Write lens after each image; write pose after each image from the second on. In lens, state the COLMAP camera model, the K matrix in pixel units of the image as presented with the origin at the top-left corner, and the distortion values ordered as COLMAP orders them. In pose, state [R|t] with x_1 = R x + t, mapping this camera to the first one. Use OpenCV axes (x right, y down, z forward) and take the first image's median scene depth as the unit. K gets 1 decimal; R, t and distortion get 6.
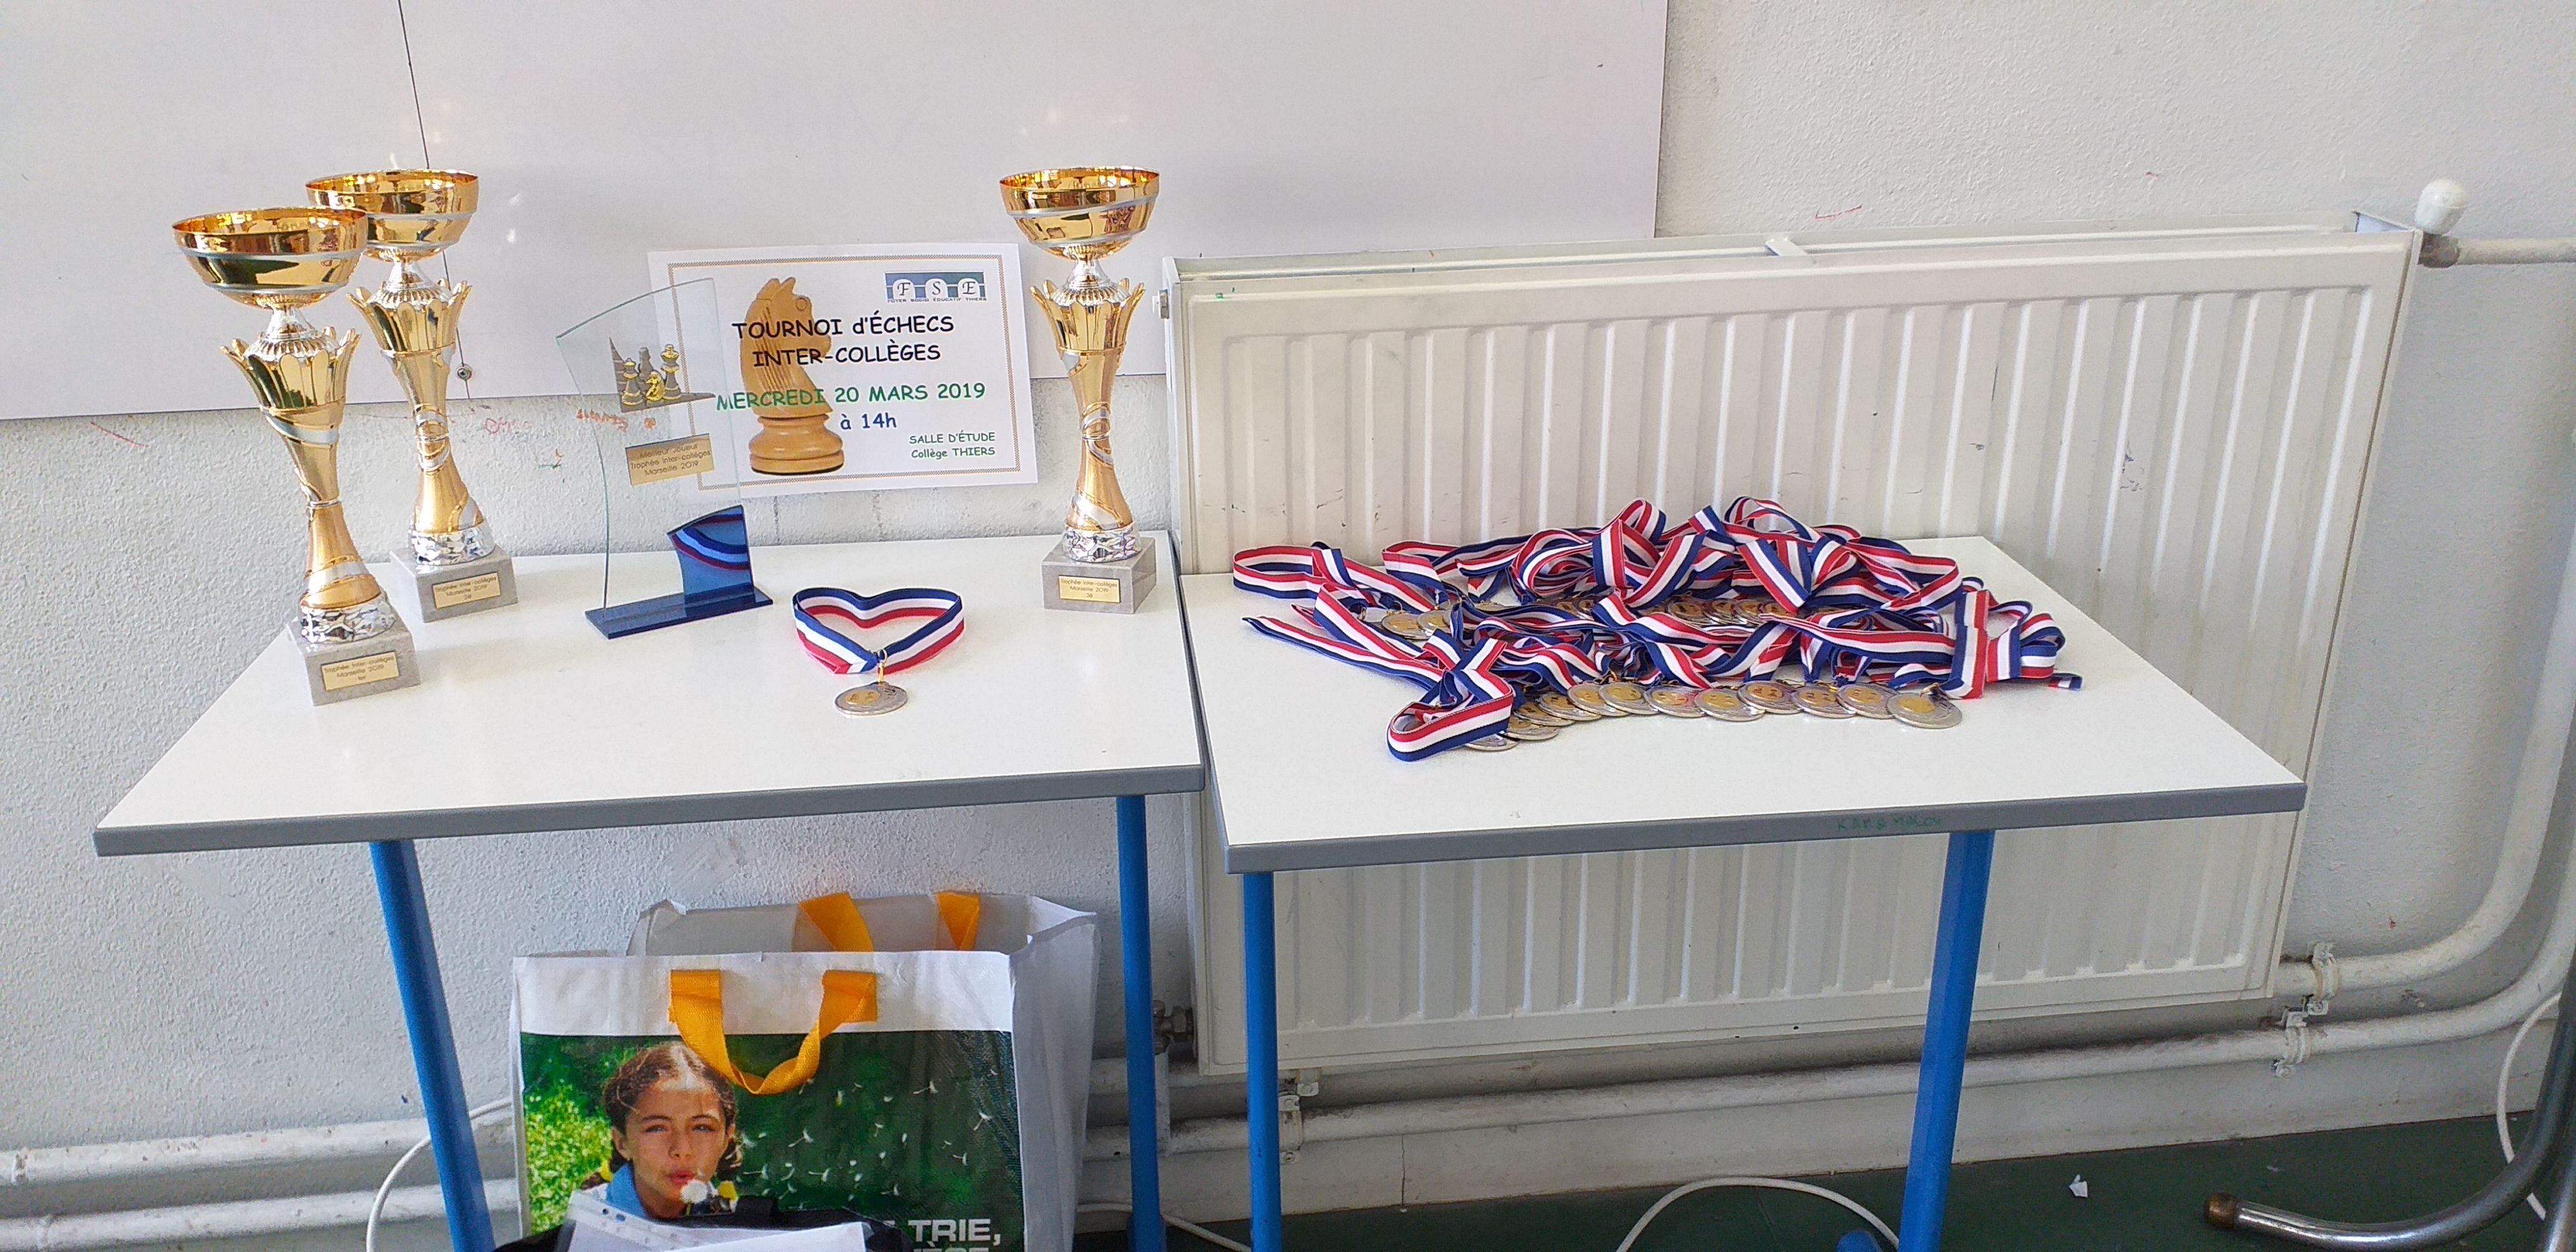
lens RADIAL K [[2019.7, 0, 1327.6], [0, 2019.7, 655.0], [0, 0, 1]] dist [0.141917, -0.317592]
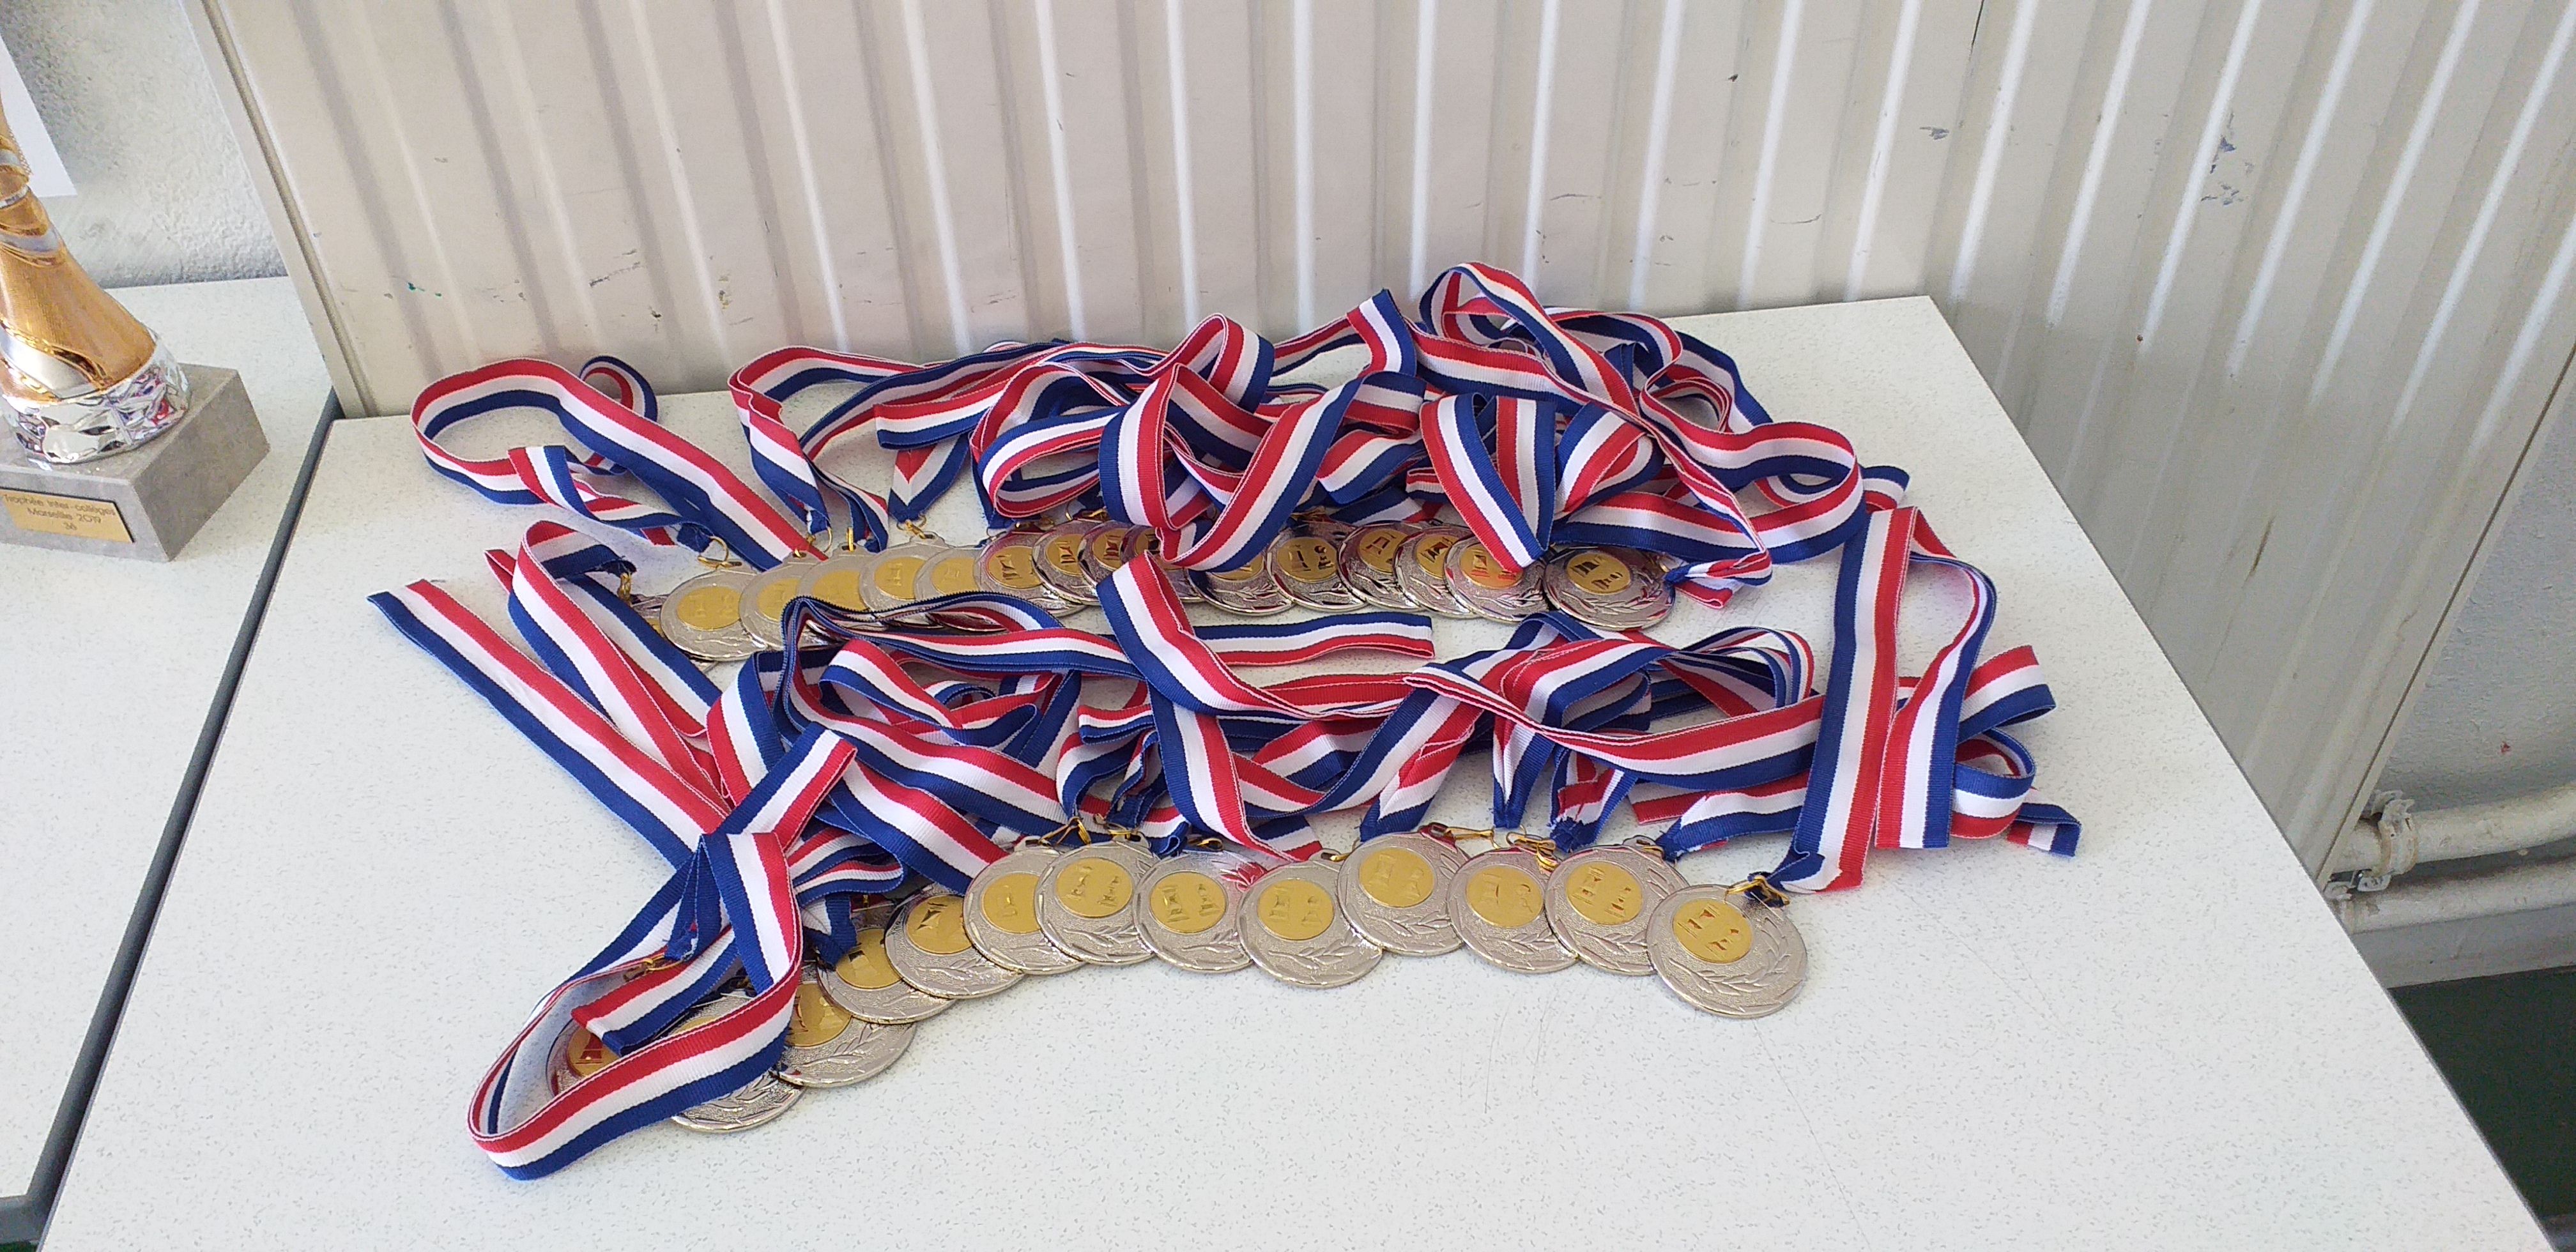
lens RADIAL K [[2019.7, 0, 1327.6], [0, 2019.7, 655.0], [0, 0, 1]] dist [0.141917, -0.317592]
pose [[0.999841, -0.010660, 0.014288, 0.172509], [0.005057, 0.938175, 0.346125, -0.168194], [-0.017094, -0.345998, 0.938079, 0.523361]]
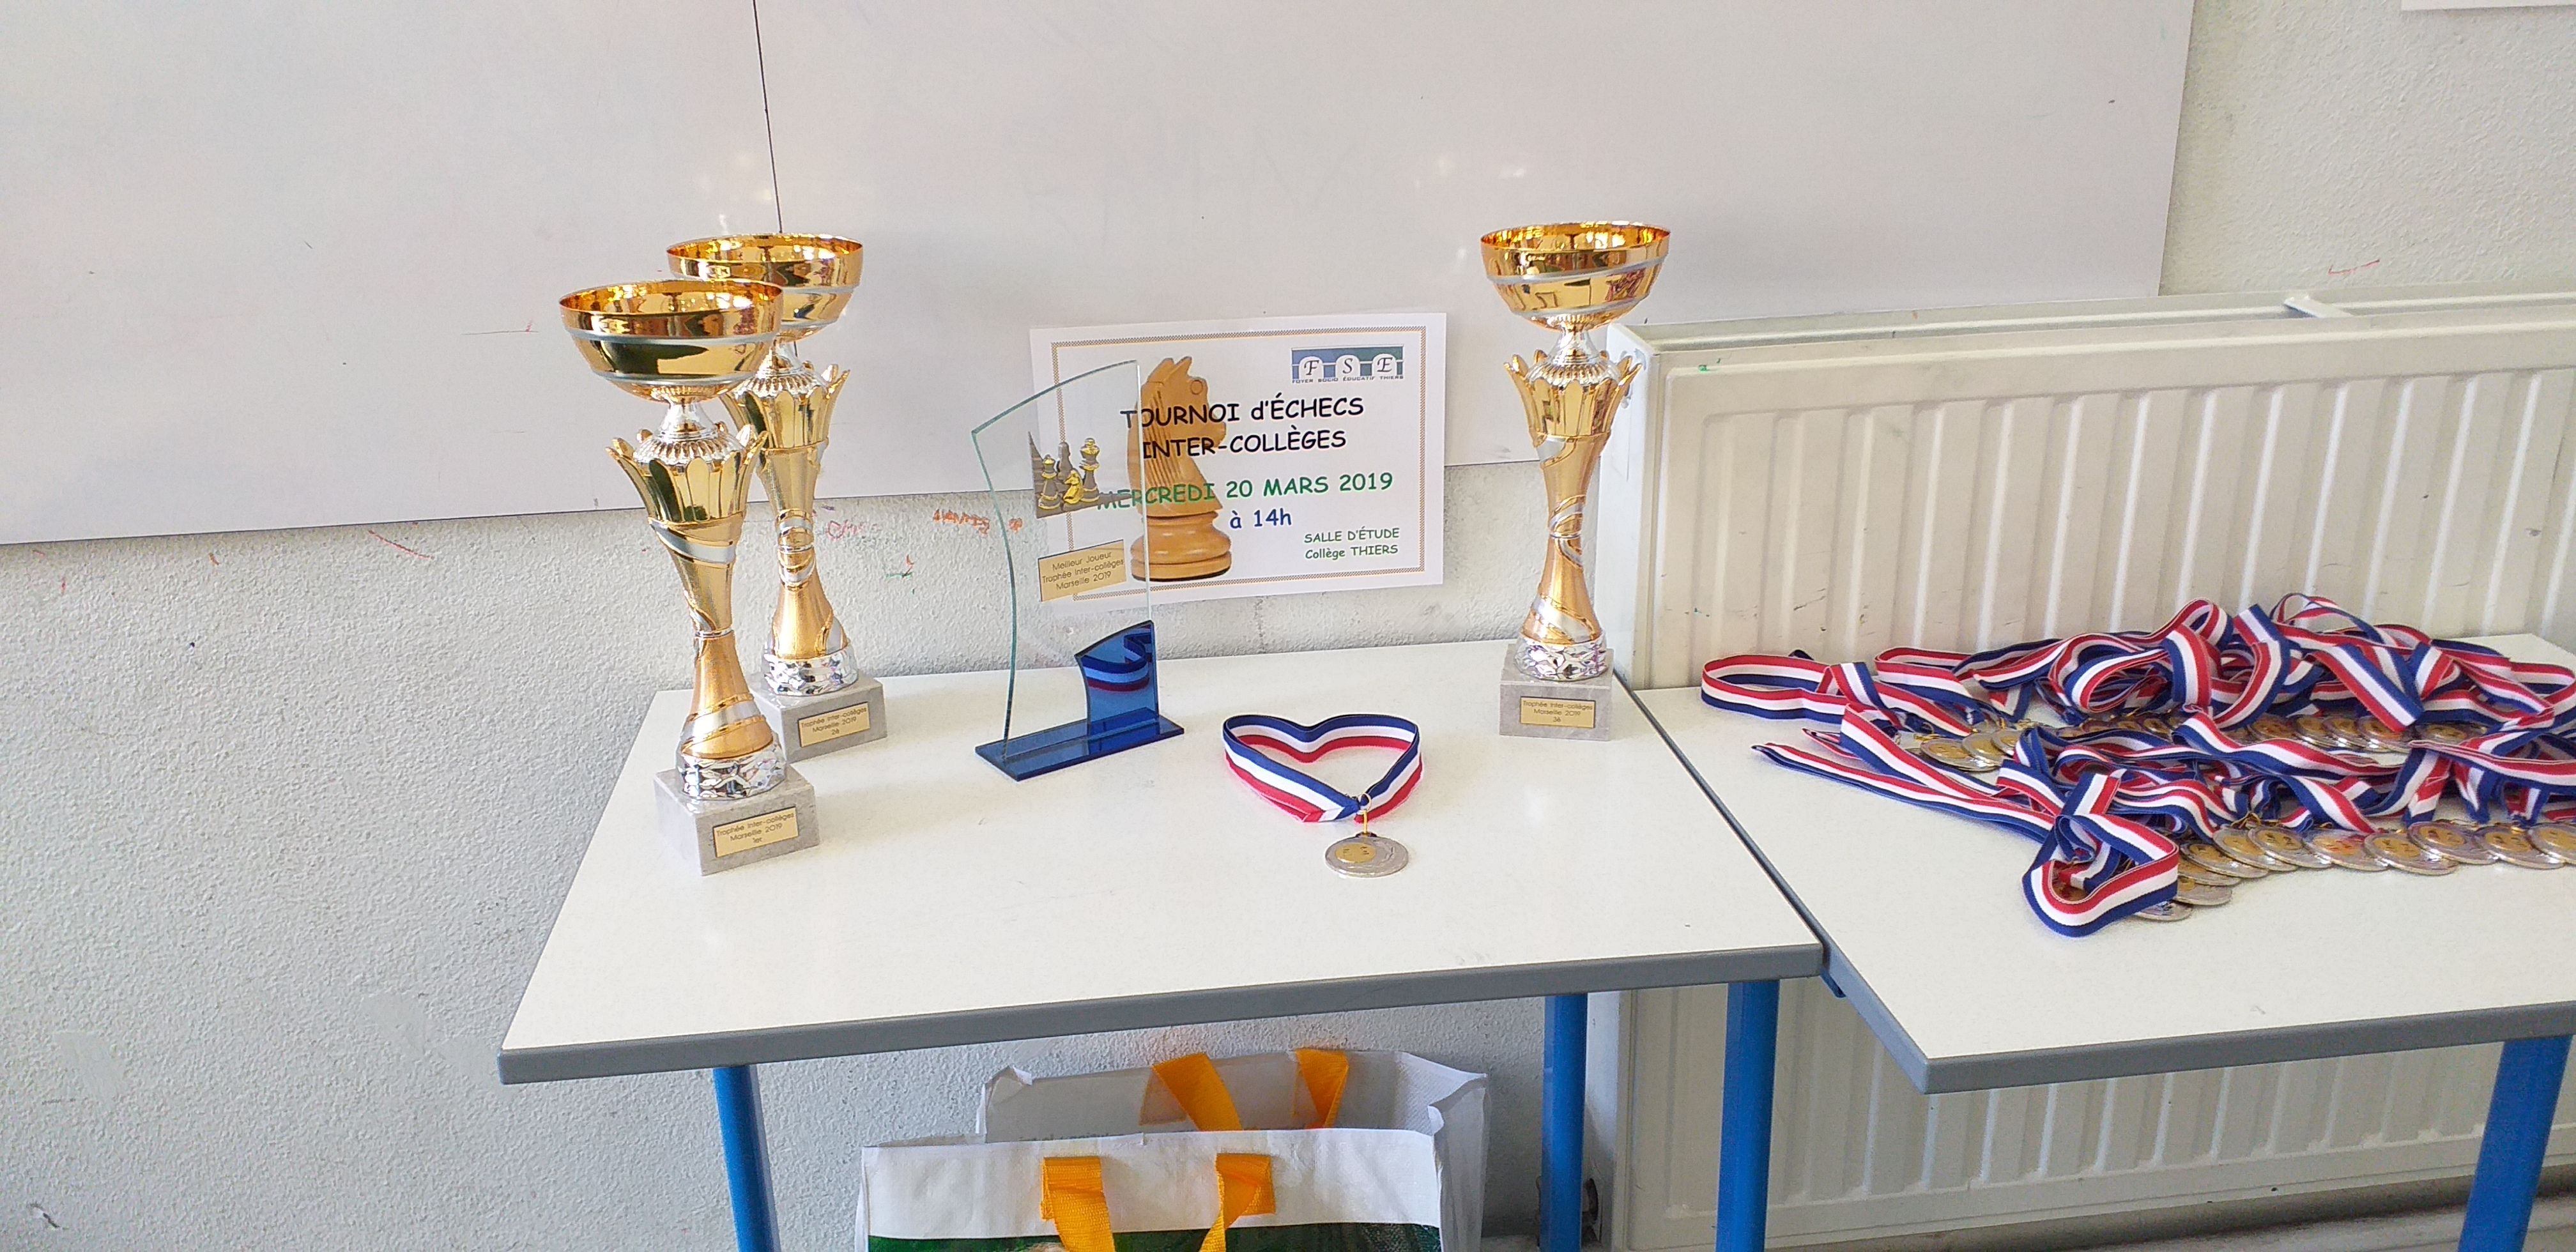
lens RADIAL K [[2019.7, 0, 1327.6], [0, 2019.7, 655.0], [0, 0, 1]] dist [0.141917, -0.317592]
pose [[0.999728, -0.013045, 0.019344, -0.231549], [0.013544, 0.999573, -0.025886, -0.036203], [-0.018998, 0.026141, 0.999478, 0.145362]]
